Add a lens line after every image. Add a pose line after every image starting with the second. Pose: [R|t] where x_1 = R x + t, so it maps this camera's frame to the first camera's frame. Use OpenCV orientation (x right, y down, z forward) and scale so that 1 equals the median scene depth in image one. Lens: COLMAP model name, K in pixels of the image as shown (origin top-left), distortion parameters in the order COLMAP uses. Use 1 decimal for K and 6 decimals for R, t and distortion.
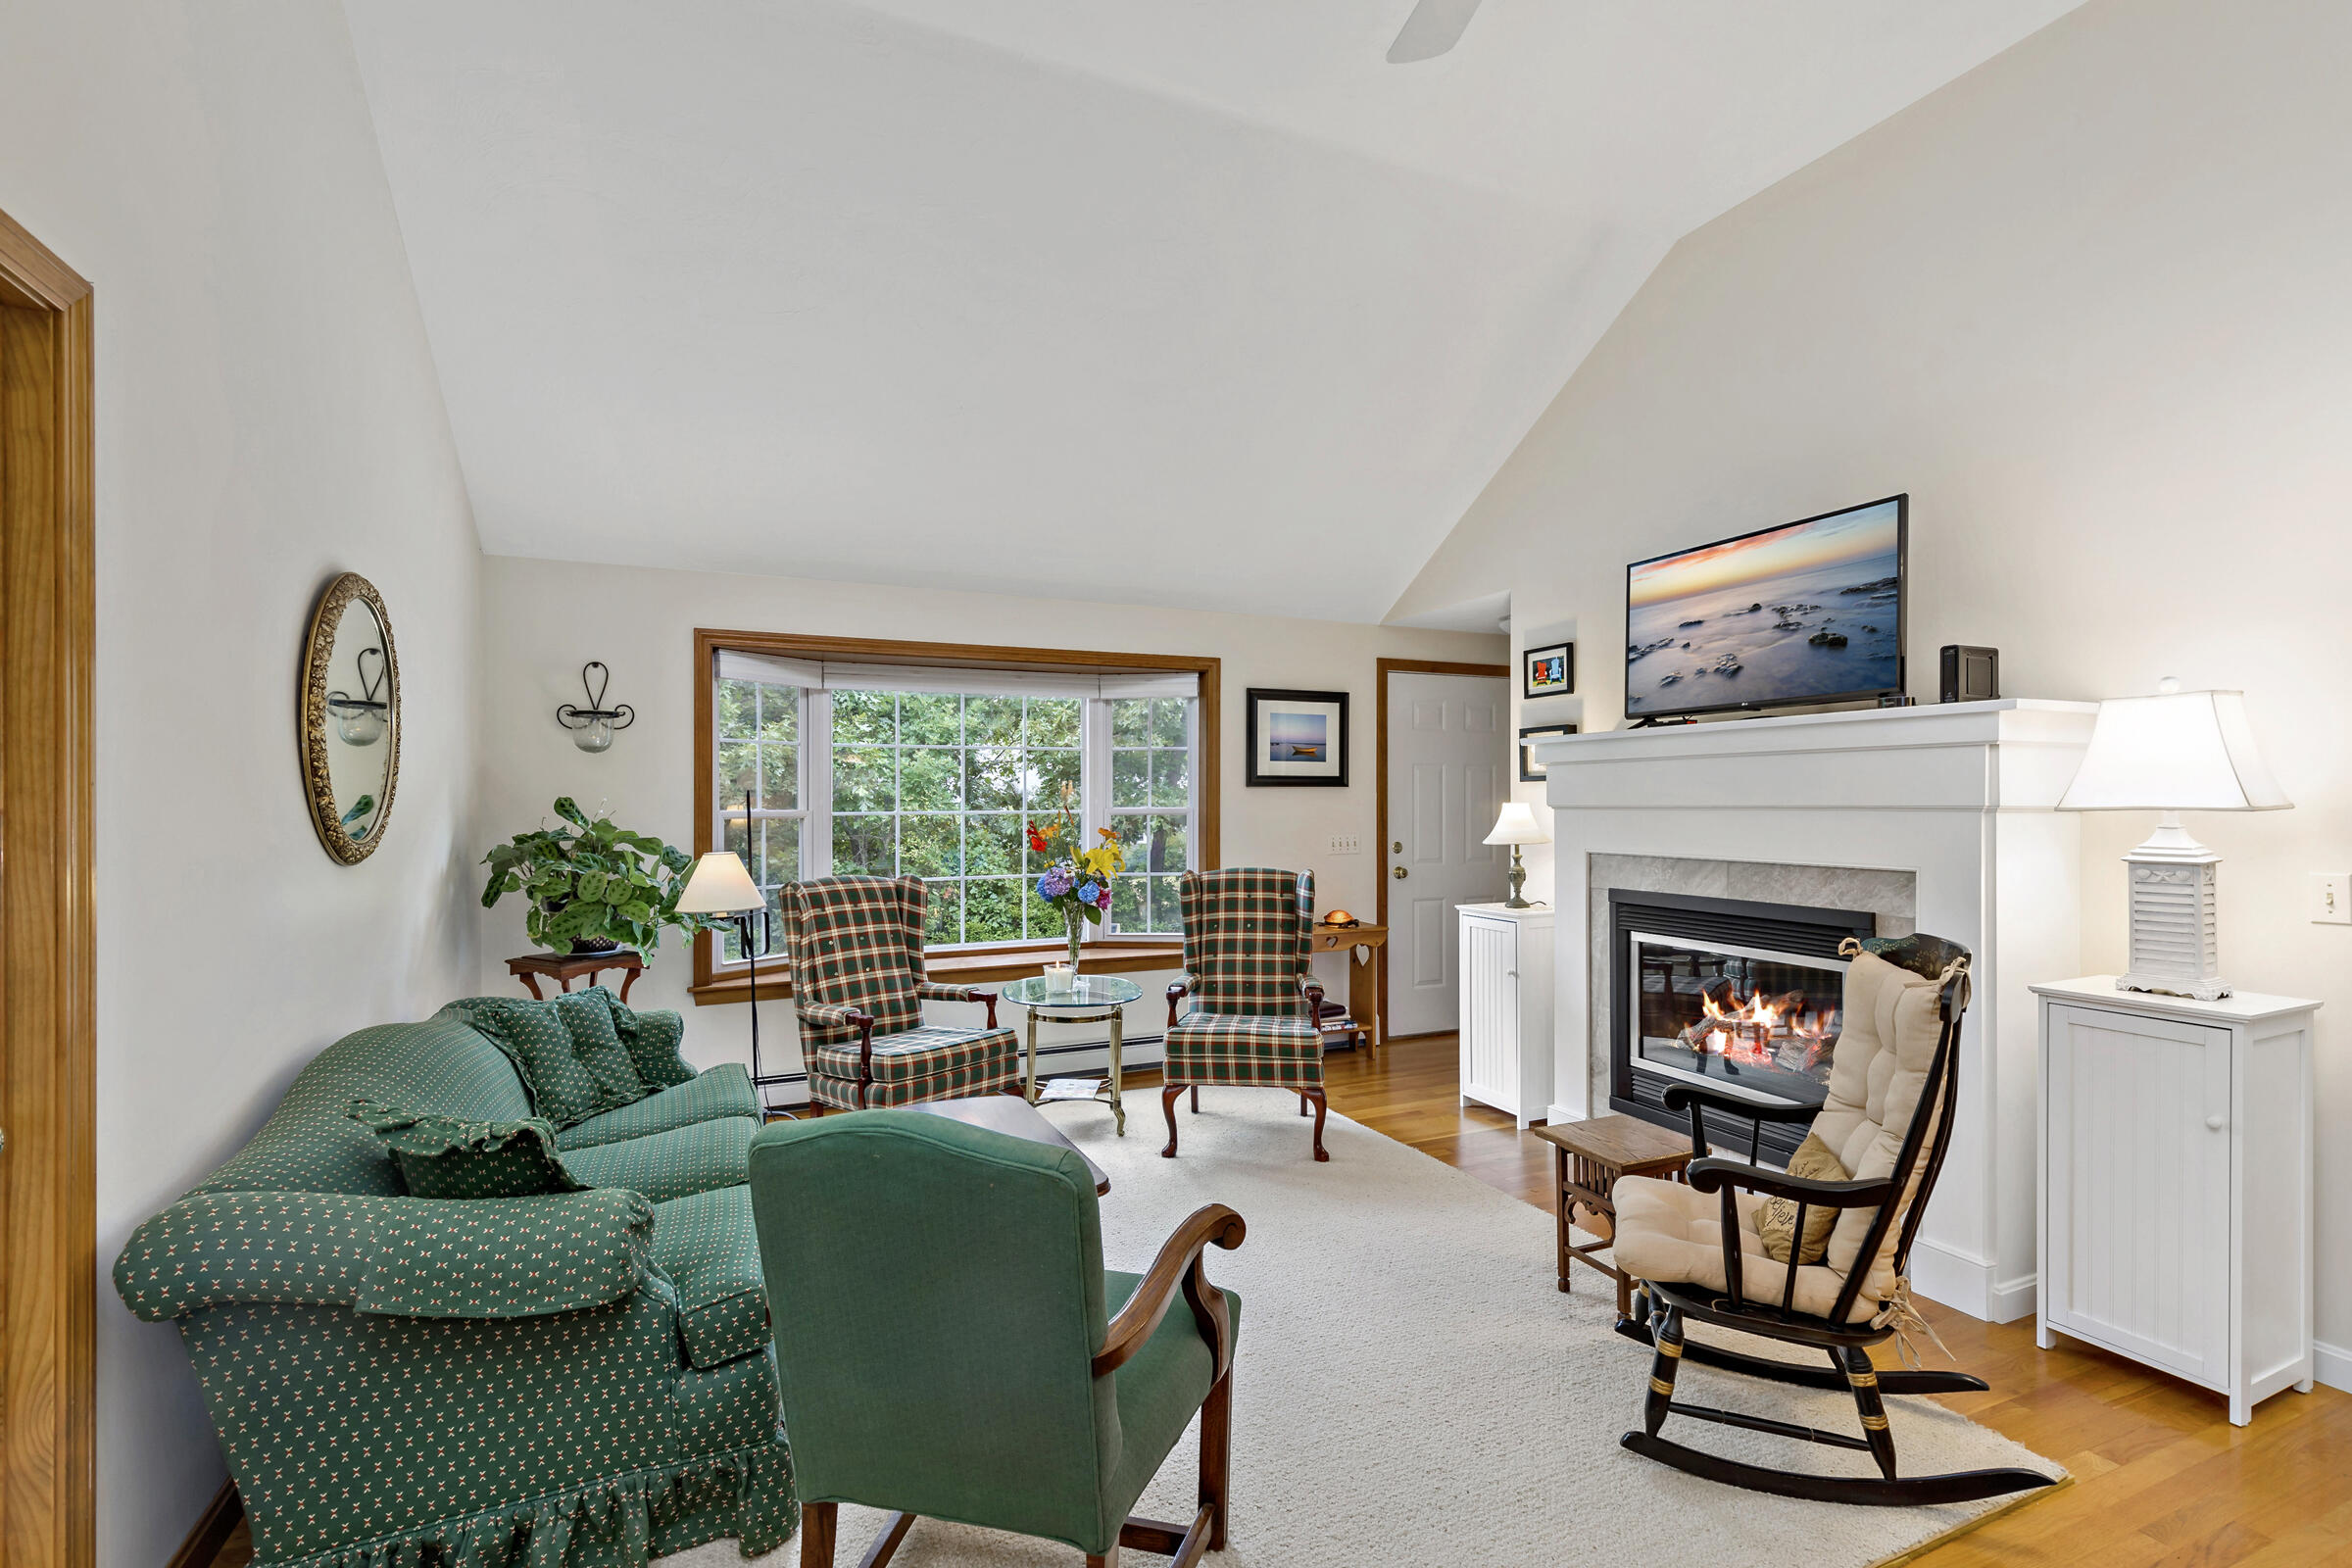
lens RADIAL K [[1072.2, 0, 1189.6], [0, 1072.2, 810.9], [0, 0, 1]] dist [0.007539, -0.000919]
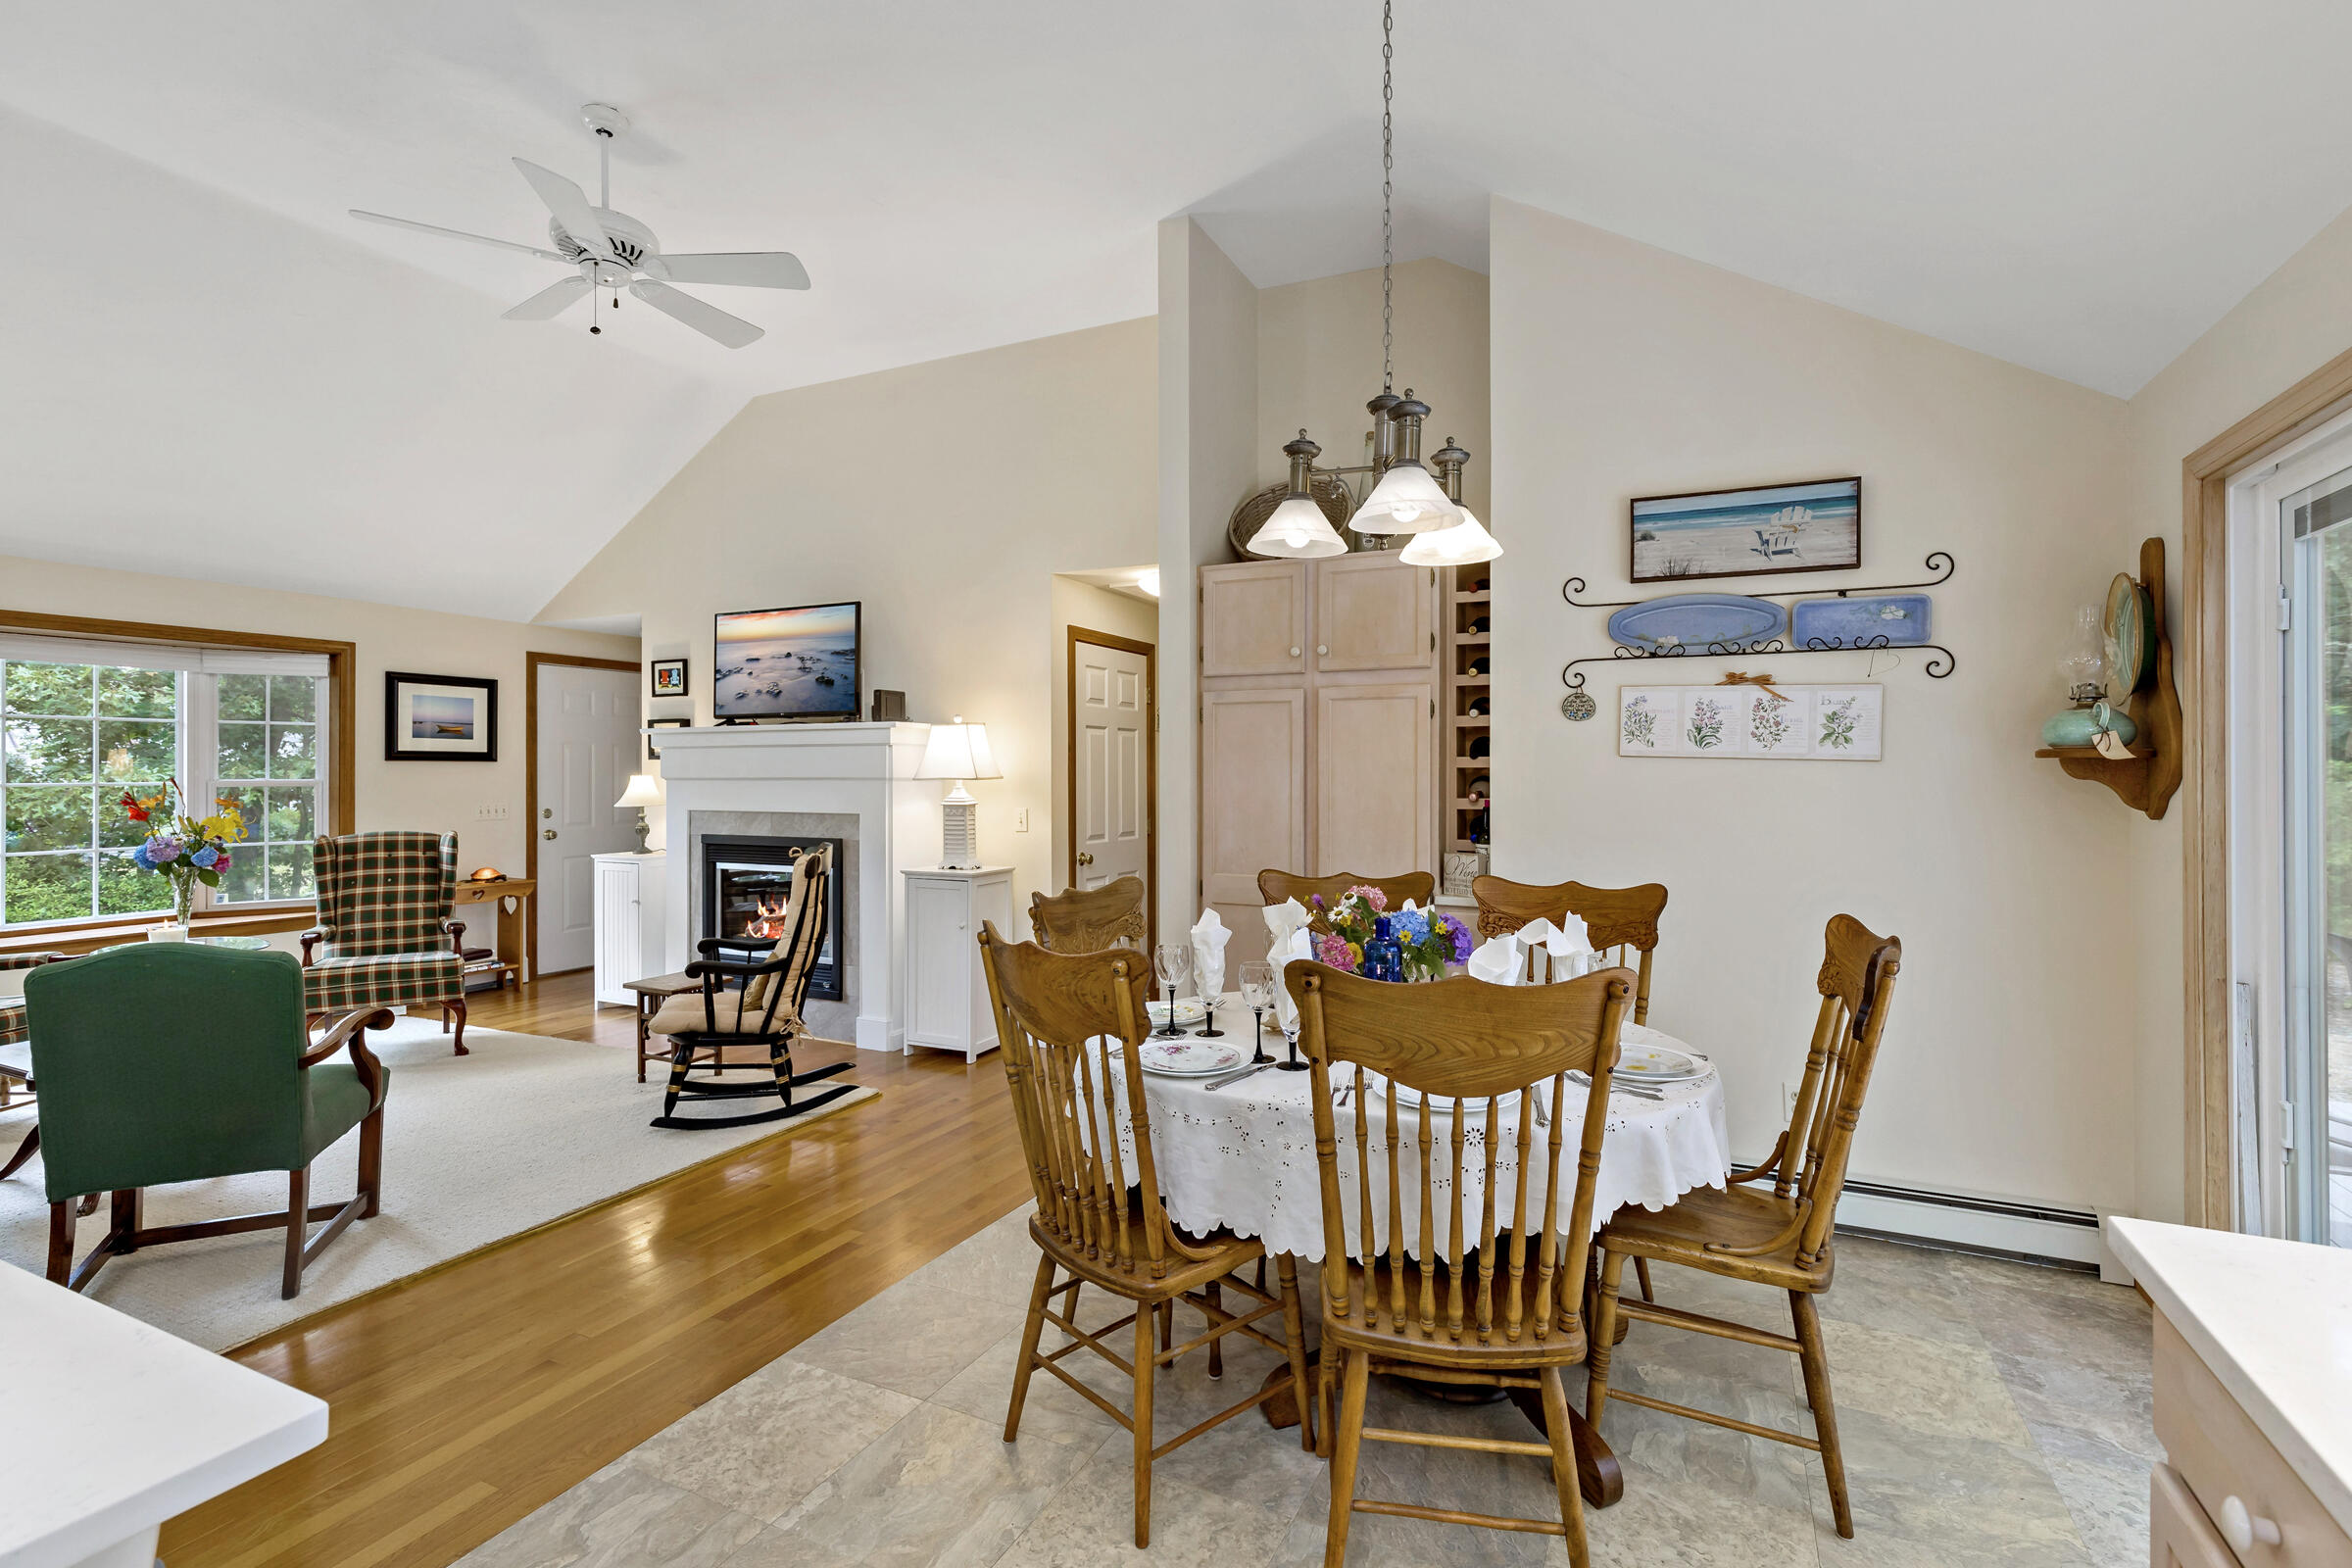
lens RADIAL K [[1072.2, 0, 1205.3], [0, 1072.2, 776.0], [0, 0, 1]] dist [0.007539, -0.000919]
pose [[0.758211, 0.002423, 0.652004, -0.040302], [0.003309, 0.999966, -0.007564, 0.005686], [-0.652000, 0.007893, 0.758177, -0.528488]]
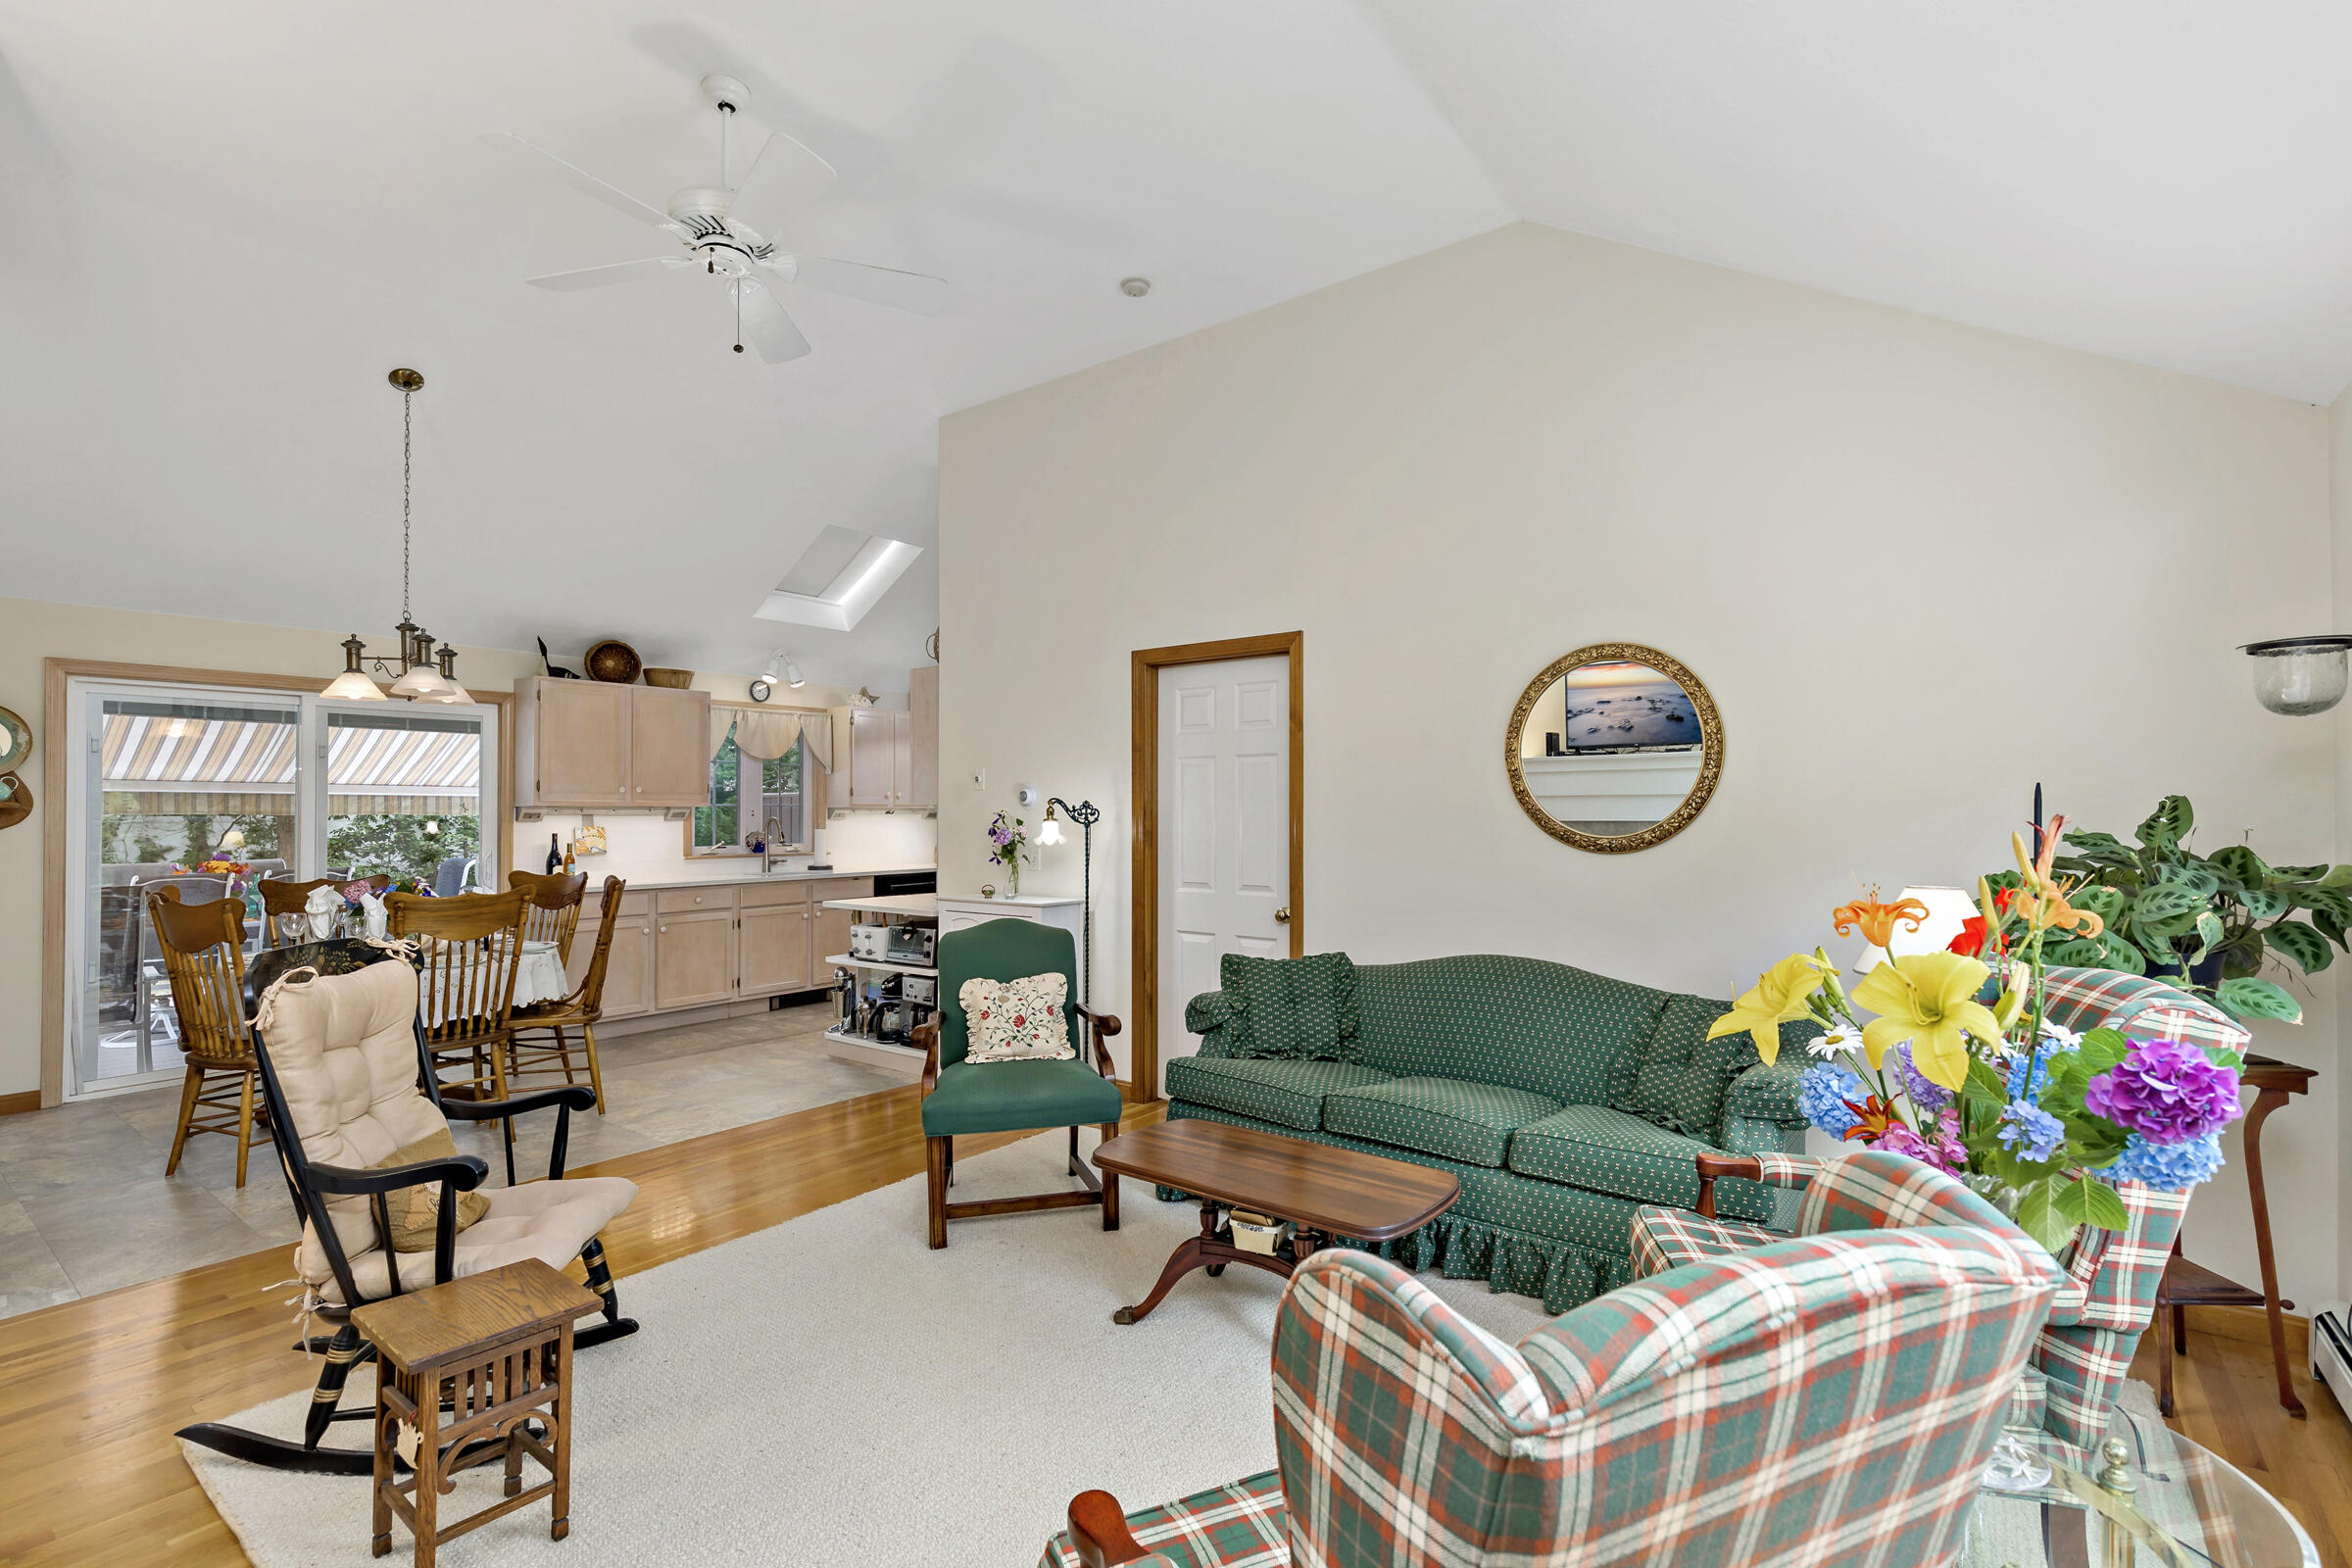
lens RADIAL K [[1072.2, 0, 1185.2], [0, 1072.2, 792.8], [0, 0, 1]] dist [0.007539, -0.000919]
pose [[-0.880299, -0.004427, -0.474399, 0.233715], [0.001197, 0.999933, -0.011554, -0.008658], [0.474418, -0.010739, -0.880234, 1.250557]]
